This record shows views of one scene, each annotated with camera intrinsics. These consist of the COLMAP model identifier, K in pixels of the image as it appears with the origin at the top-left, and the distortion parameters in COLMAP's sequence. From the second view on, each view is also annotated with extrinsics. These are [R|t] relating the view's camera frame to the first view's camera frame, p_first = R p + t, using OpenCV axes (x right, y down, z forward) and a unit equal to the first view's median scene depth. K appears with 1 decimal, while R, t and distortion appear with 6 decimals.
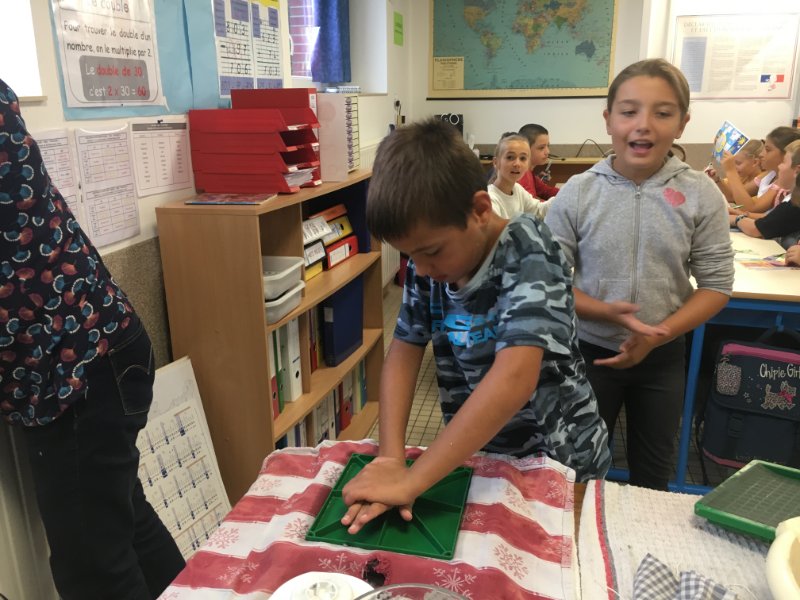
lens RADIAL K [[689.8, 0, 397.0], [0, 689.8, 291.1], [0, 0, 1]] dist [0.086717, -0.131447]
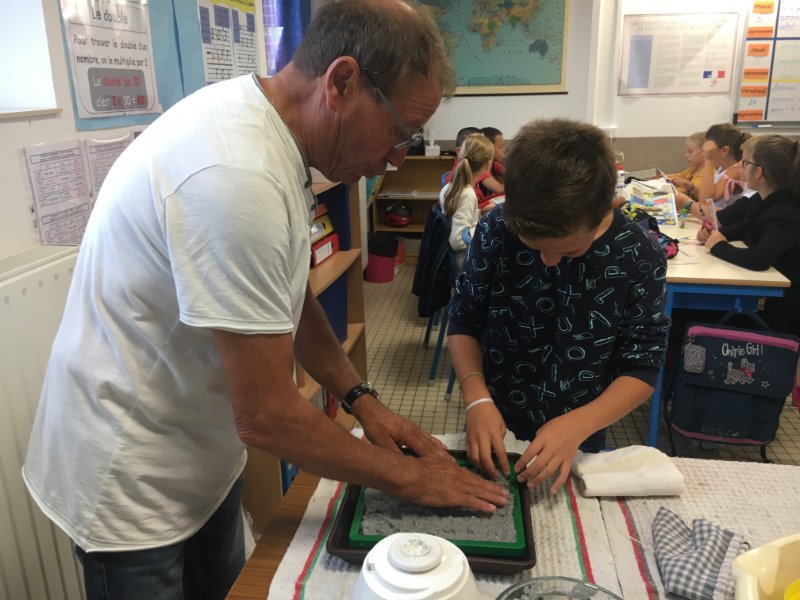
lens RADIAL K [[689.8, 0, 394.2], [0, 689.8, 295.1], [0, 0, 1]] dist [0.086717, -0.131447]
pose [[0.997007, -0.030169, 0.071183, -0.033737], [0.029133, 0.999455, 0.015544, -0.001633], [-0.071613, -0.013424, 0.997342, -0.025988]]
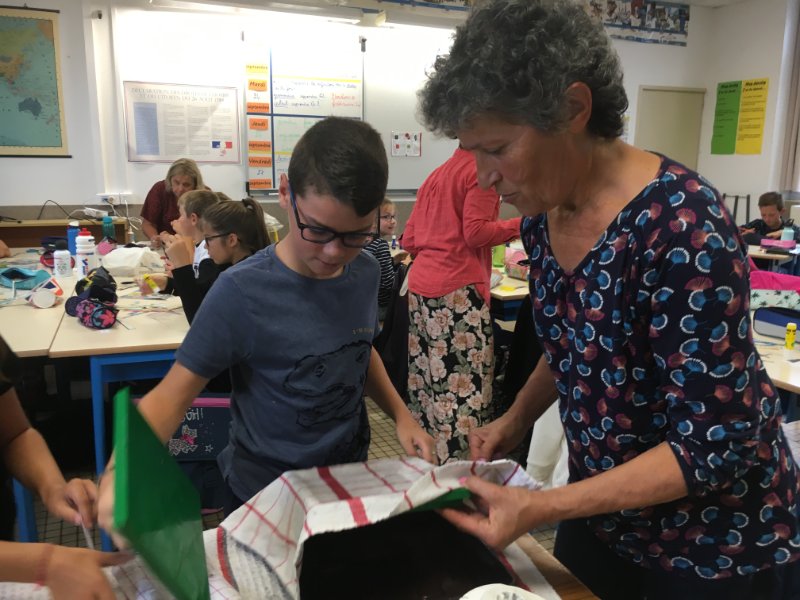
lens RADIAL K [[689.8, 0, 400.9], [0, 689.8, 307.9], [0, 0, 1]] dist [0.086717, -0.131447]
pose [[0.806882, -0.105093, 0.581288, 0.112292], [0.140614, 0.989932, -0.016212, 0.009338], [-0.573732, 0.094818, 0.813536, -0.034764]]
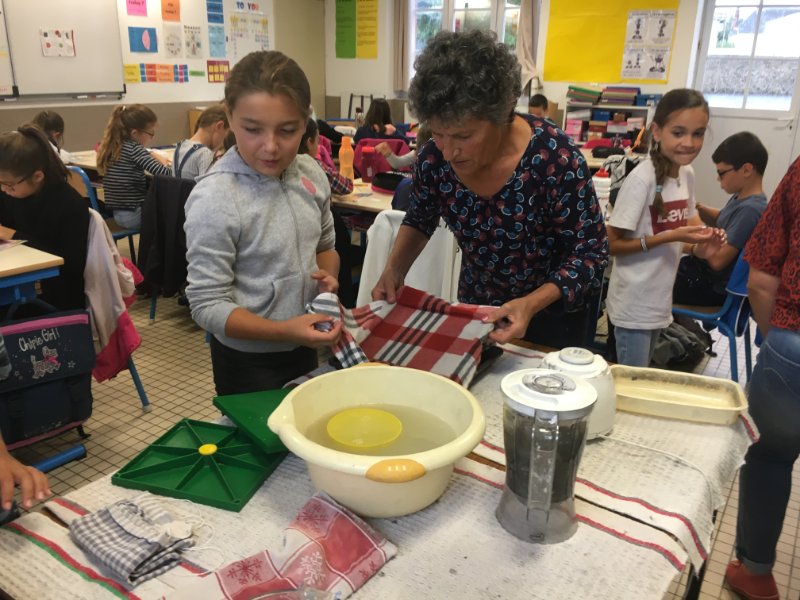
lens RADIAL K [[689.8, 0, 403.6], [0, 689.8, 295.8], [0, 0, 1]] dist [0.086717, -0.131447]
pose [[0.348926, -0.282143, 0.893670, -0.086100], [0.230979, 0.950077, 0.209768, -0.019678], [-0.908240, 0.133225, 0.396675, 0.042007]]
